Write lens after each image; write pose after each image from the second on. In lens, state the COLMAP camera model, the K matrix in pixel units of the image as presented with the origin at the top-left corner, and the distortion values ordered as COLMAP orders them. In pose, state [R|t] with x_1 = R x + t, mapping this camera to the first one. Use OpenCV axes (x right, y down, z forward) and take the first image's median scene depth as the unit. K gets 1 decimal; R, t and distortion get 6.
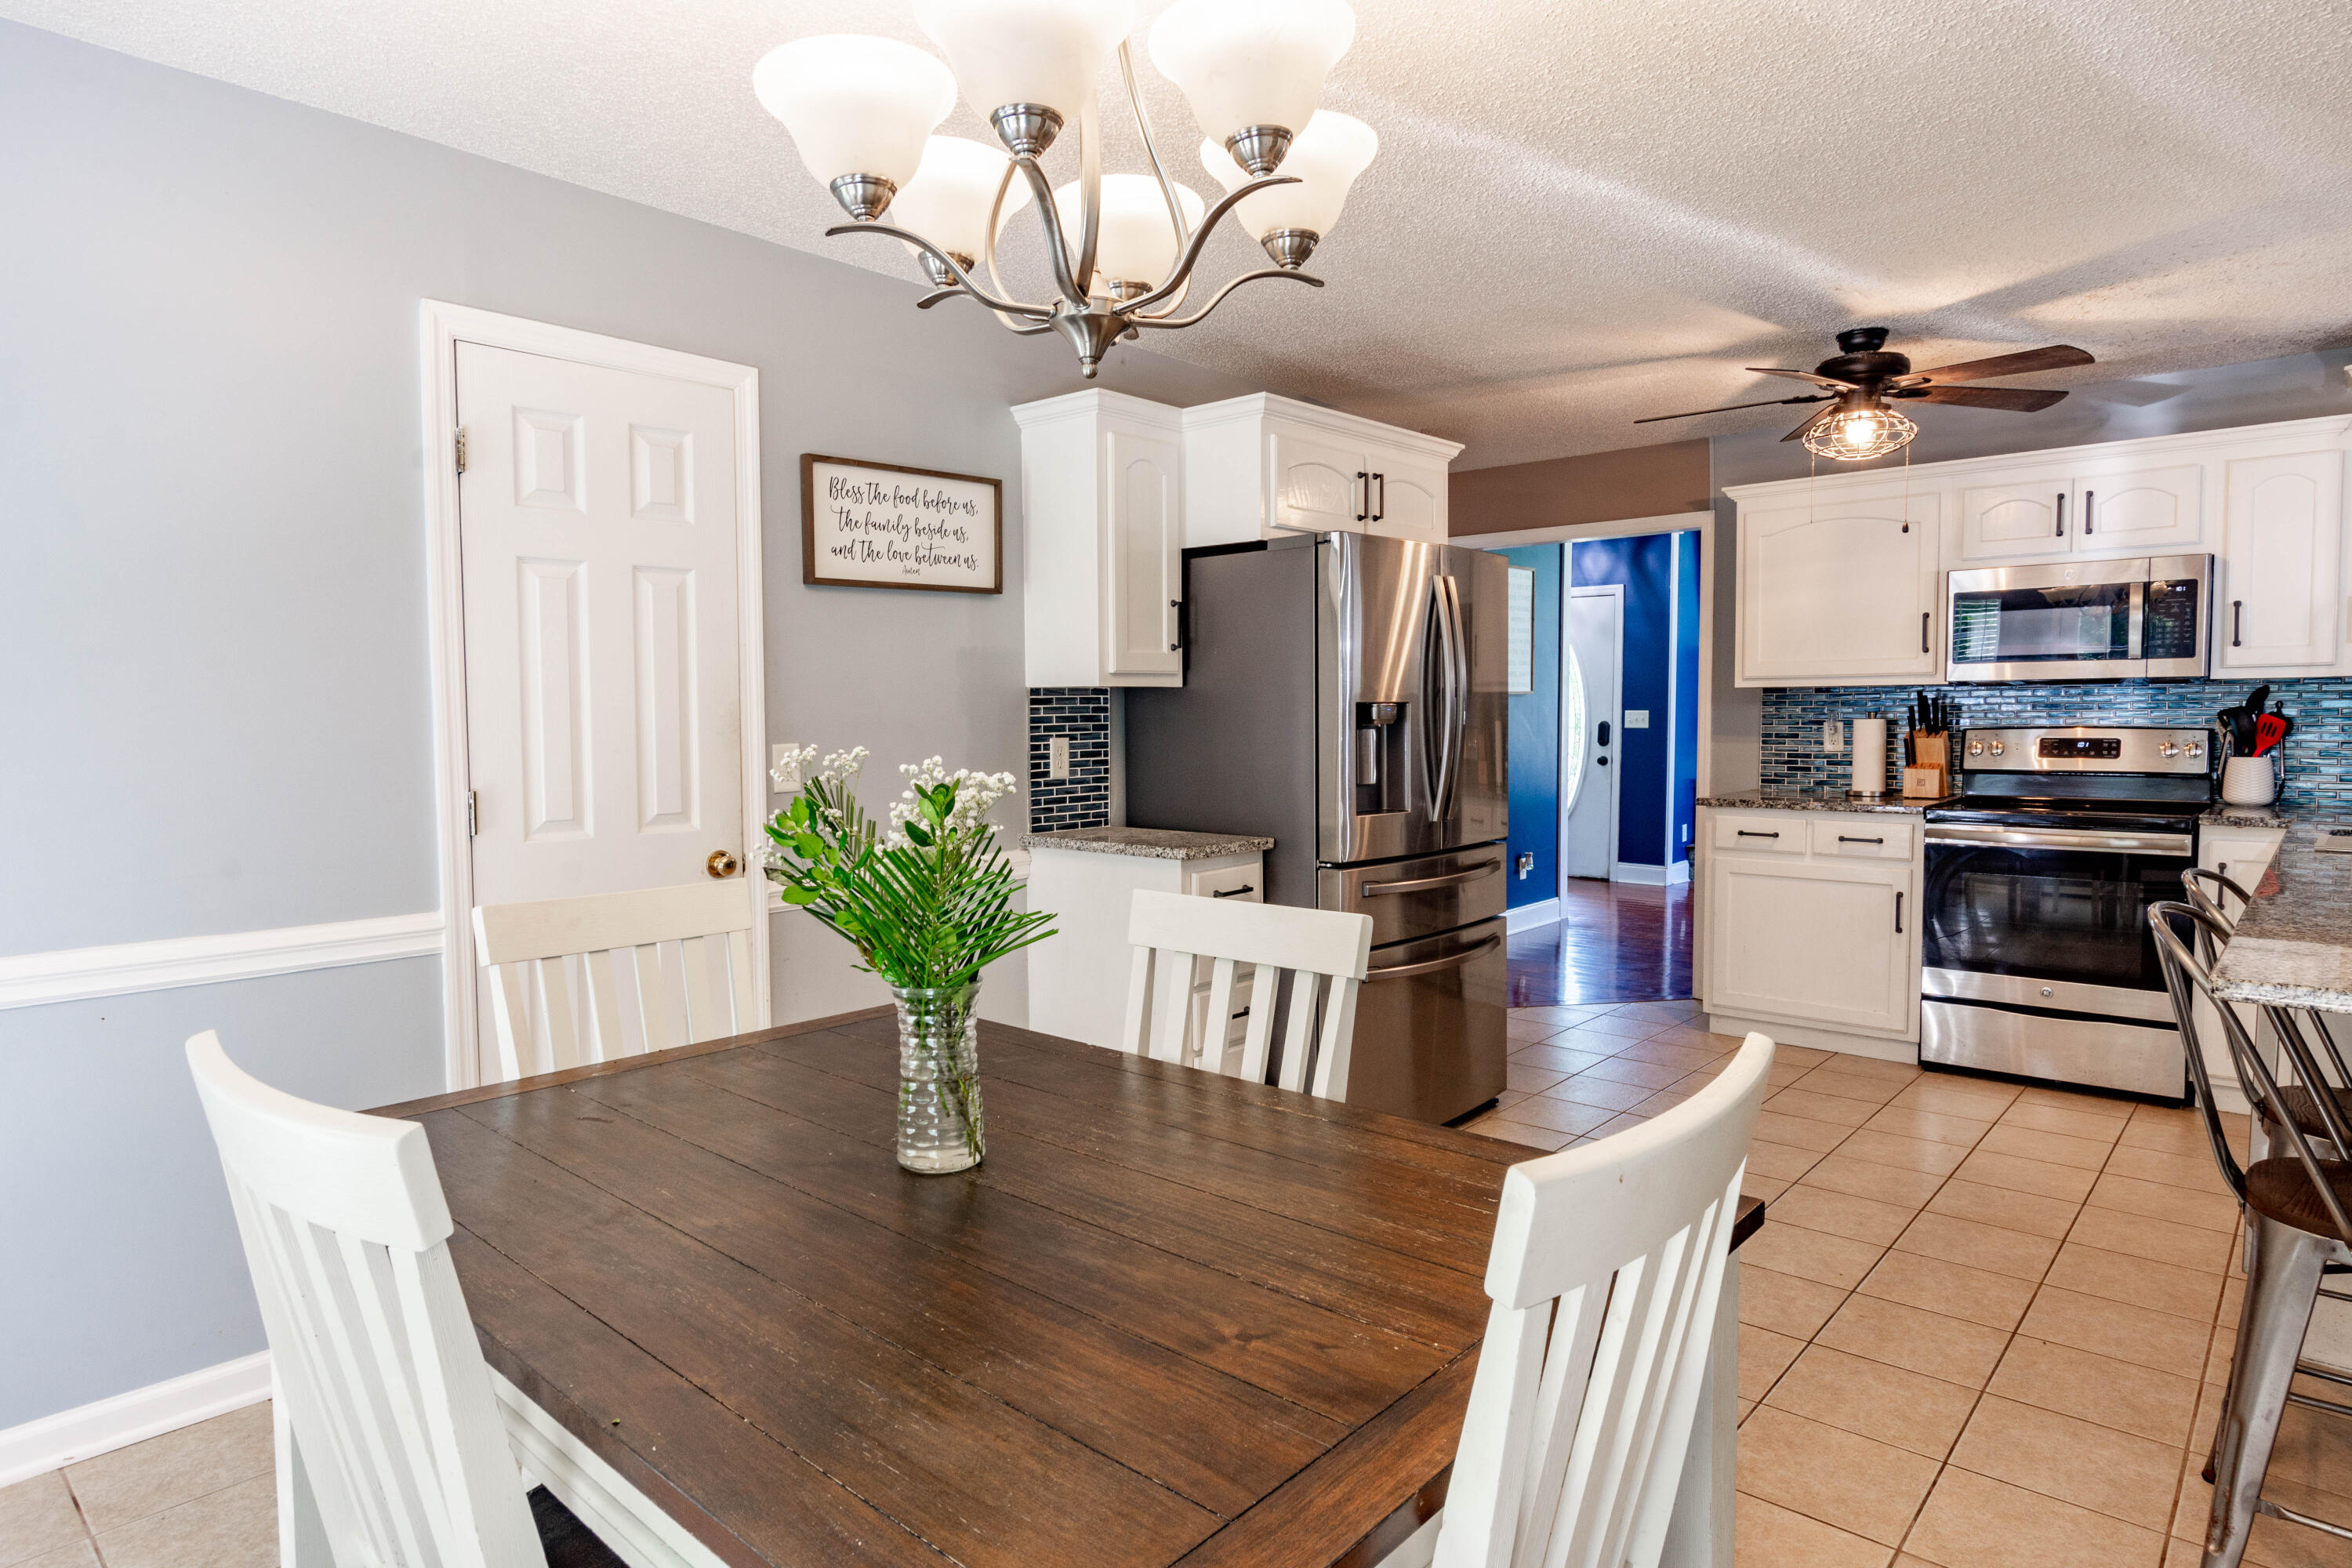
lens RADIAL K [[1316.4, 0, 1176.0], [0, 1316.4, 784.0], [0, 0, 1]] dist [-0.003691, 0.000180]
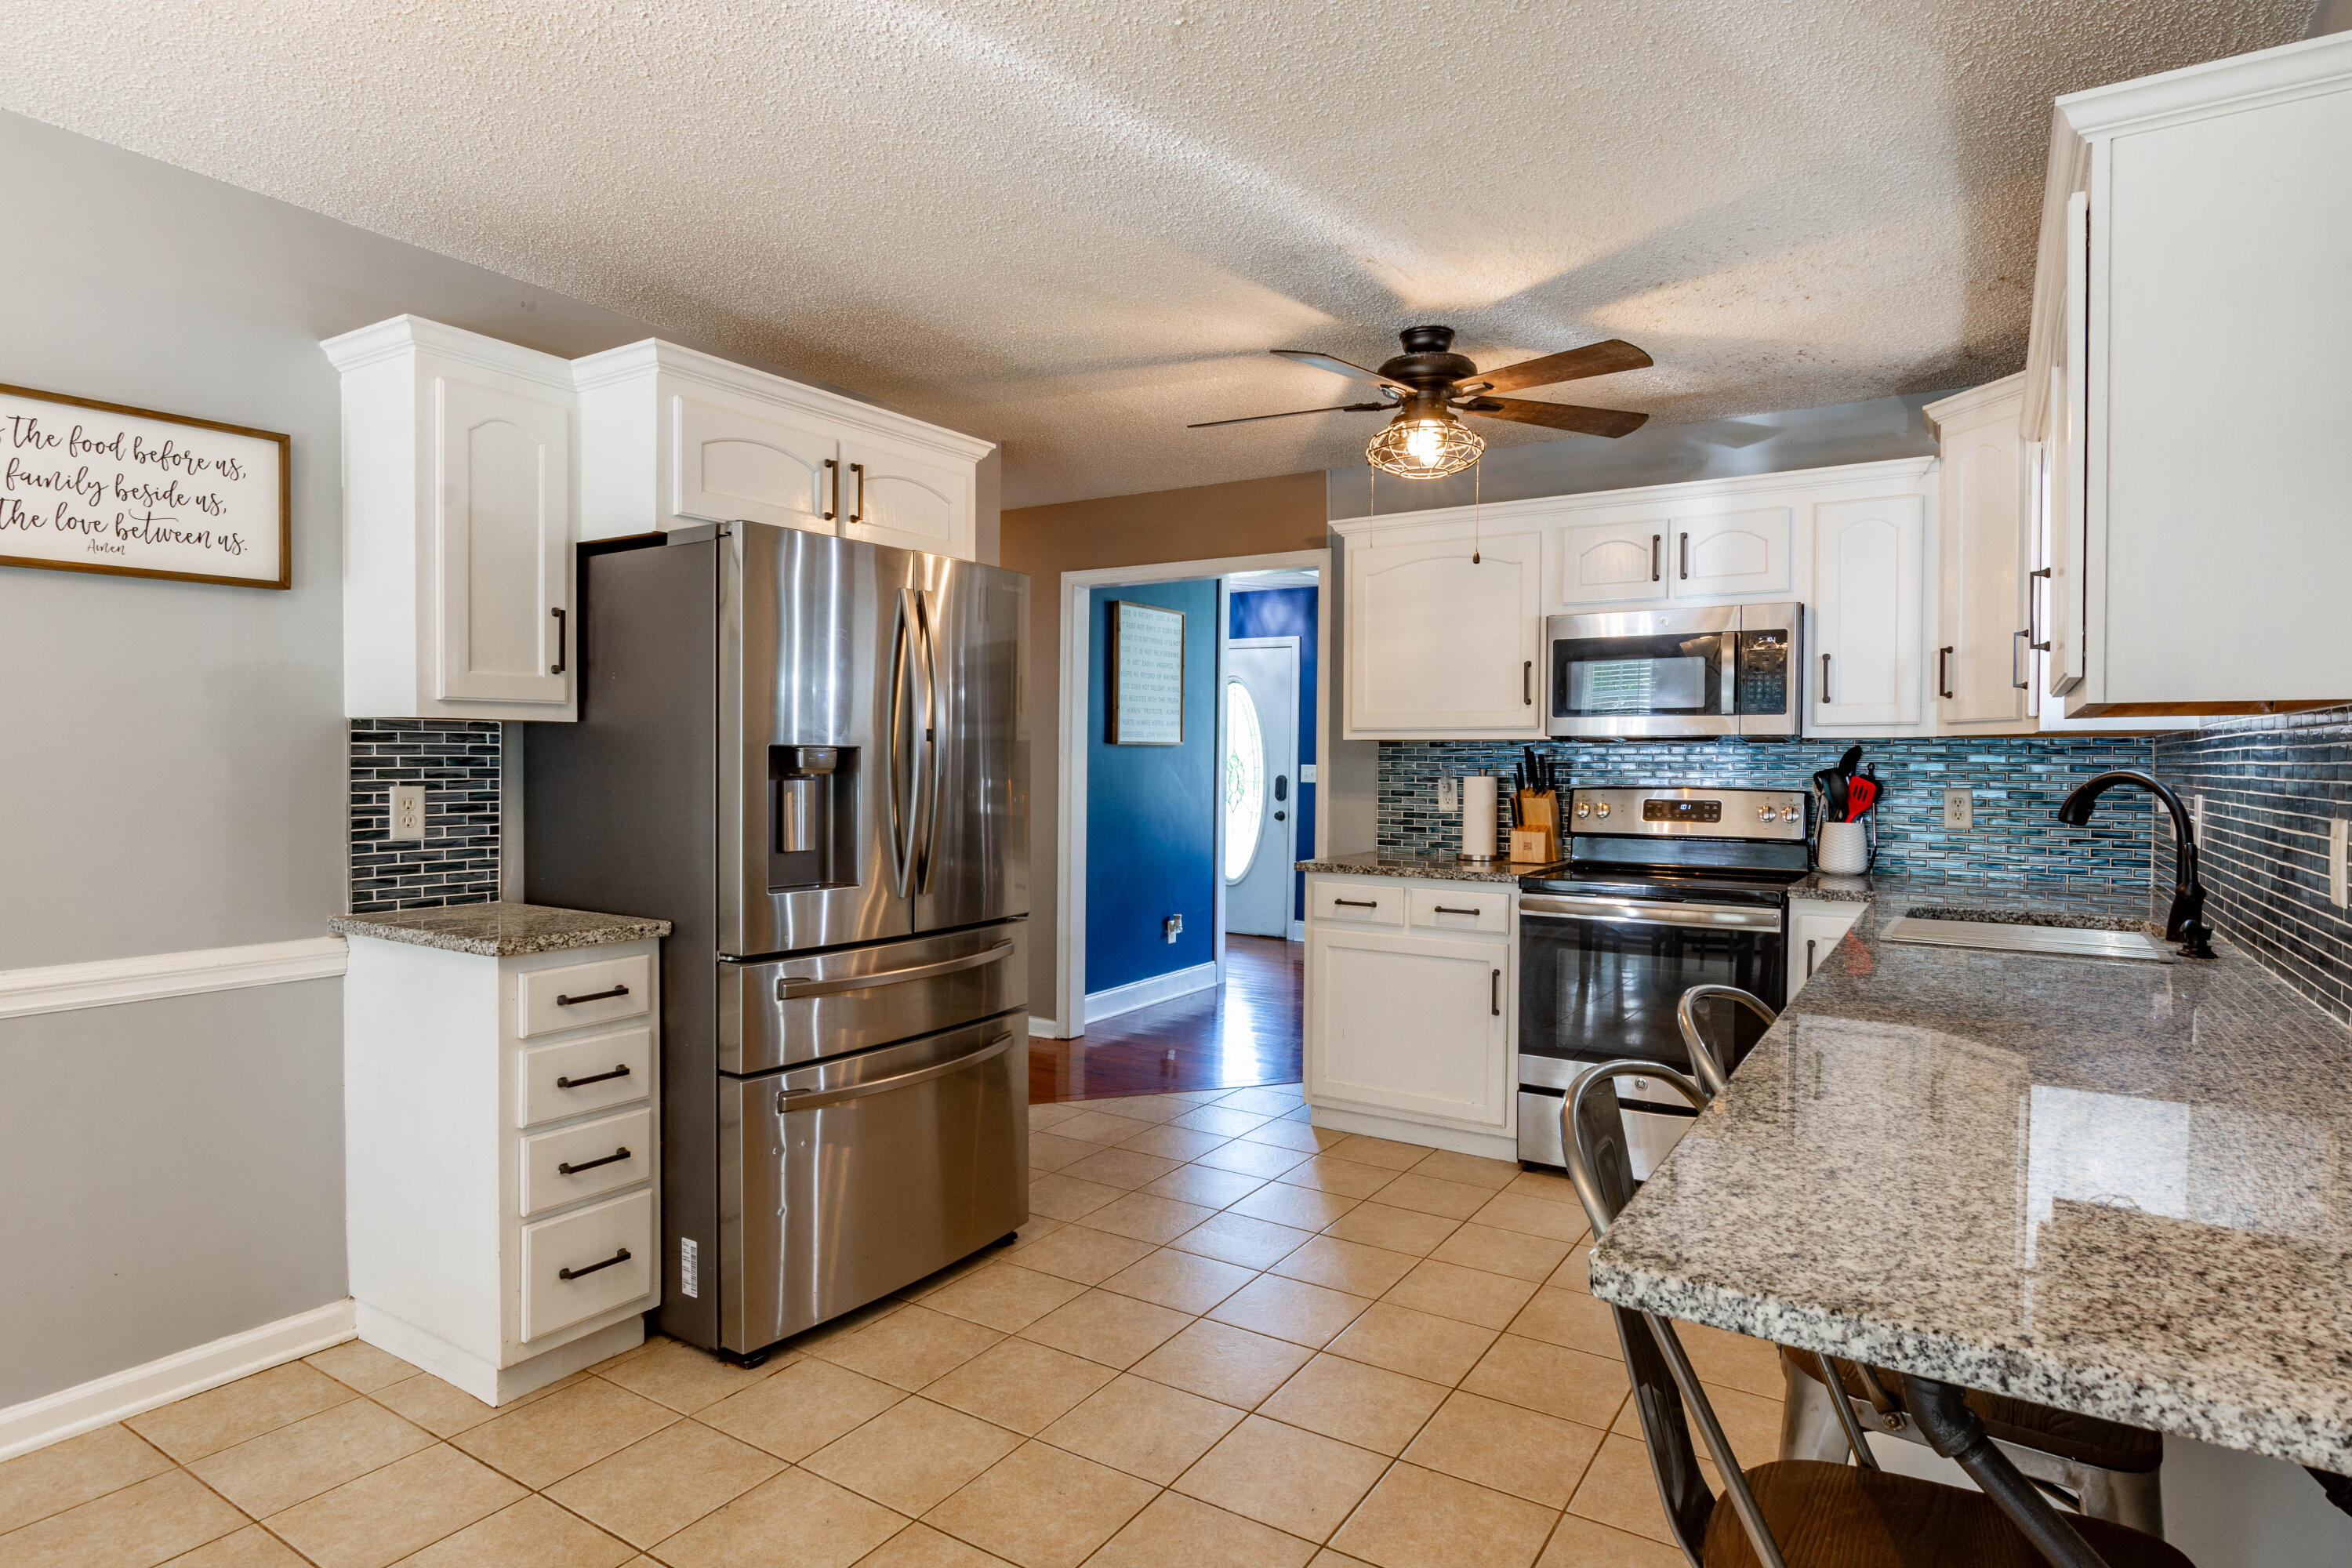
lens RADIAL K [[1258.6, 0, 1176.0], [0, 1258.6, 784.0], [0, 0, 1]] dist [-0.002077, -0.000581]
pose [[0.986751, 0.012770, 0.161739, 0.201280], [-0.006629, 0.999238, -0.038455, -0.010096], [-0.162107, 0.036874, 0.986084, 0.191611]]
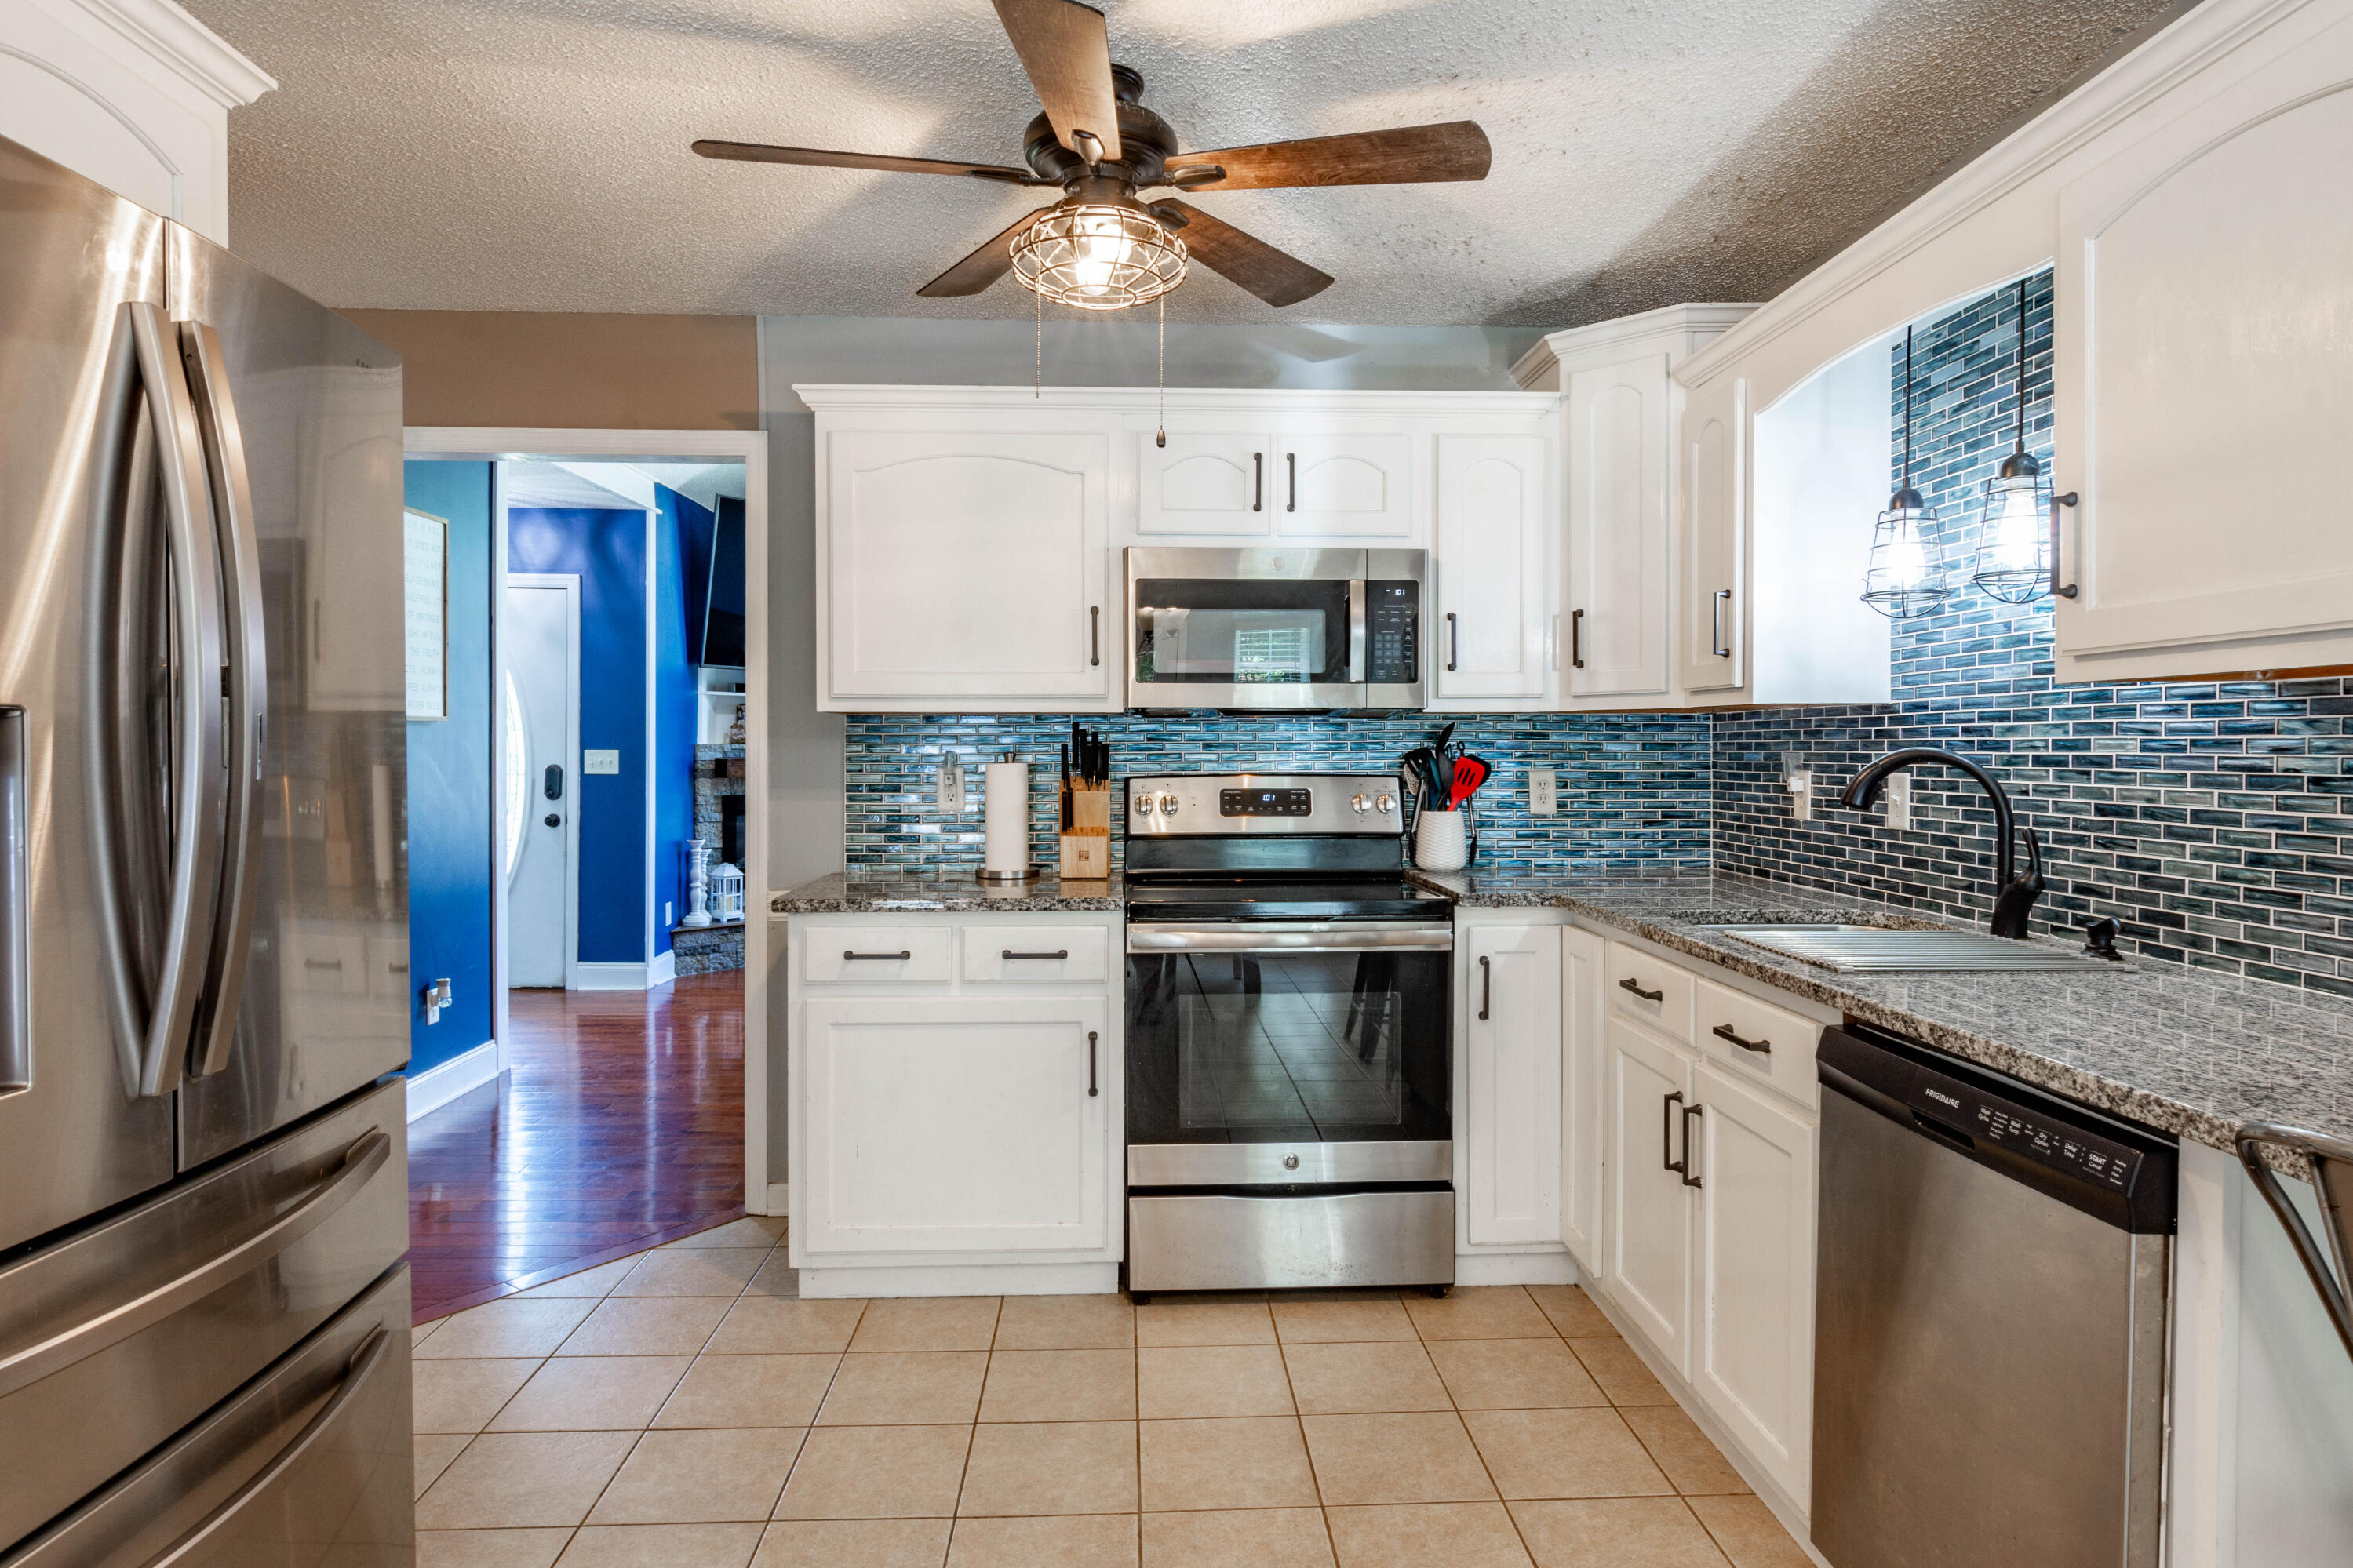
lens RADIAL K [[1339.1, 0, 1181.3], [0, 1339.1, 766.0], [0, 0, 1]] dist [-0.002910, -0.000011]
pose [[0.714254, -0.000757, 0.699886, 0.128025], [0.032781, 0.998938, -0.032374, -0.026088], [-0.699119, 0.046066, 0.713520, 0.514199]]
